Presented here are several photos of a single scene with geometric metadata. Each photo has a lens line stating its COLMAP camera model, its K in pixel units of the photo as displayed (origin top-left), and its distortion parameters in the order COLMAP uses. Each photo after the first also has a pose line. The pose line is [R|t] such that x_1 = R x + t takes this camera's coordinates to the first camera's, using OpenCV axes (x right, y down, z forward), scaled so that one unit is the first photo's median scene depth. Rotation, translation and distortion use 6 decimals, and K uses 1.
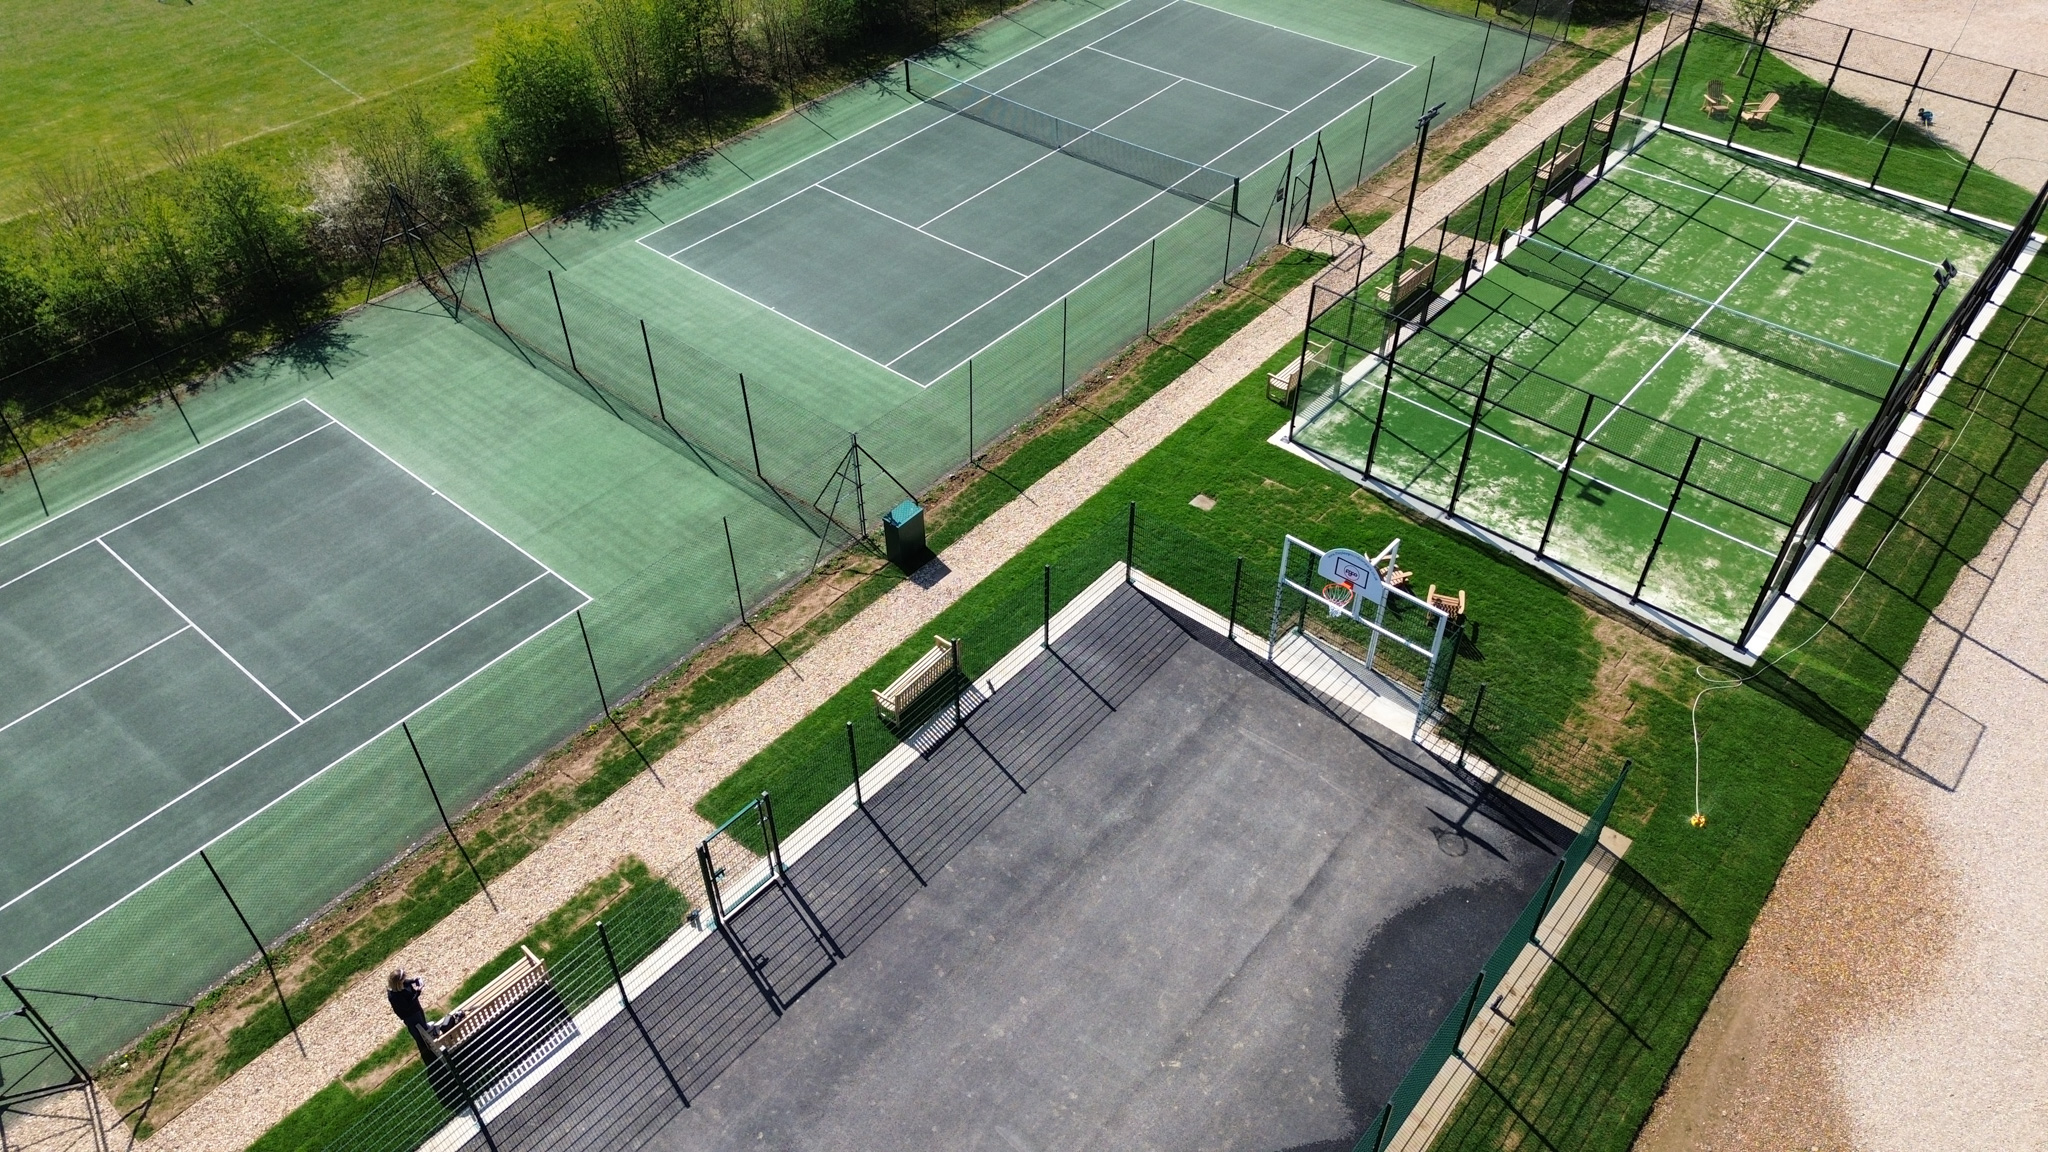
lens RADIAL K [[1449.0, 0, 1031.7], [0, 1449.0, 583.4], [0, 0, 1]] dist [0.047924, -0.024595]
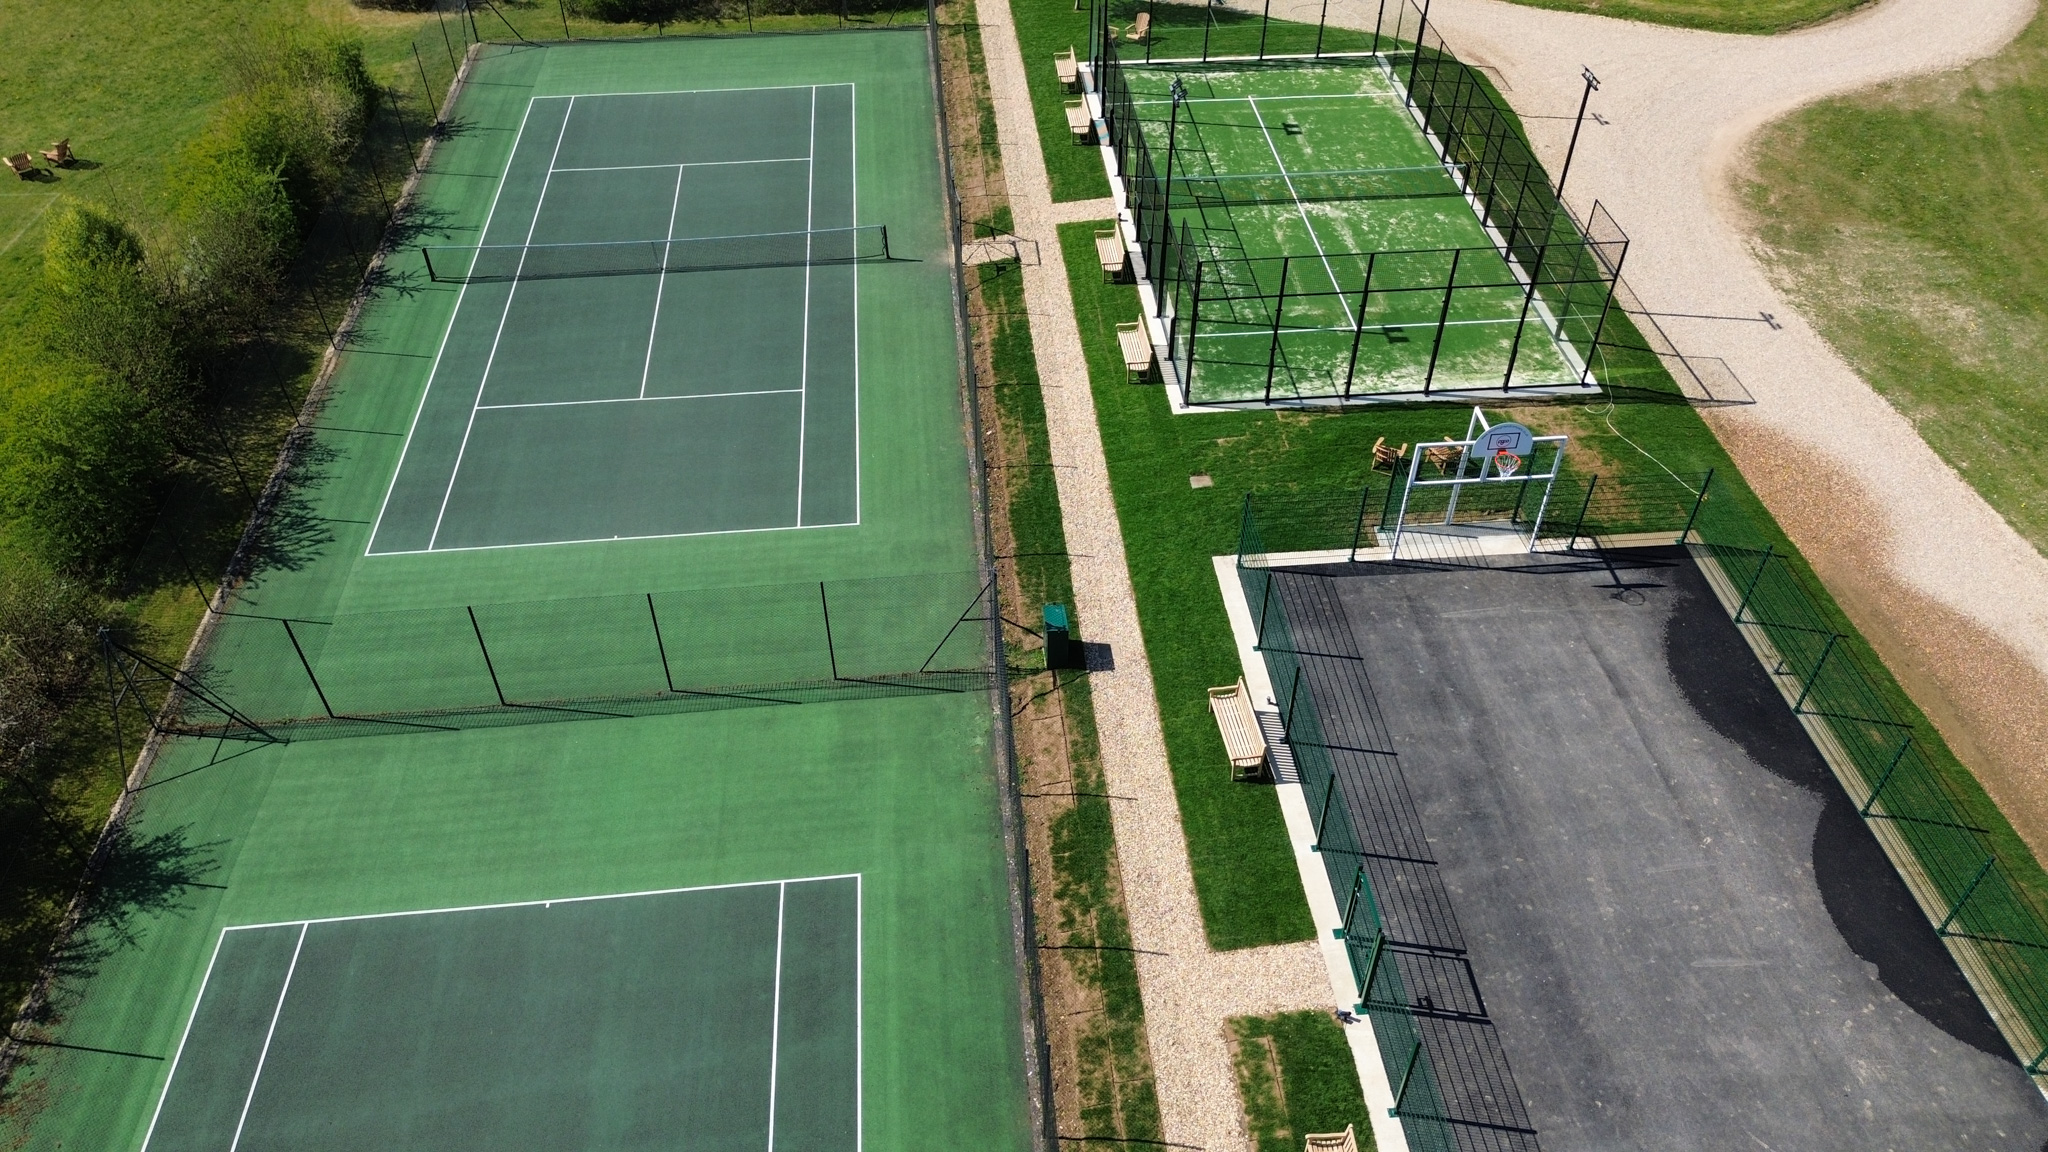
lens RADIAL K [[1449.0, 0, 1024.3], [0, 1449.0, 573.9], [0, 0, 1]] dist [0.047924, -0.024595]
pose [[0.702983, -0.477924, 0.526692, -0.589960], [0.481565, 0.864830, 0.142002, -0.217704], [-0.523365, 0.153811, 0.838112, 0.170393]]
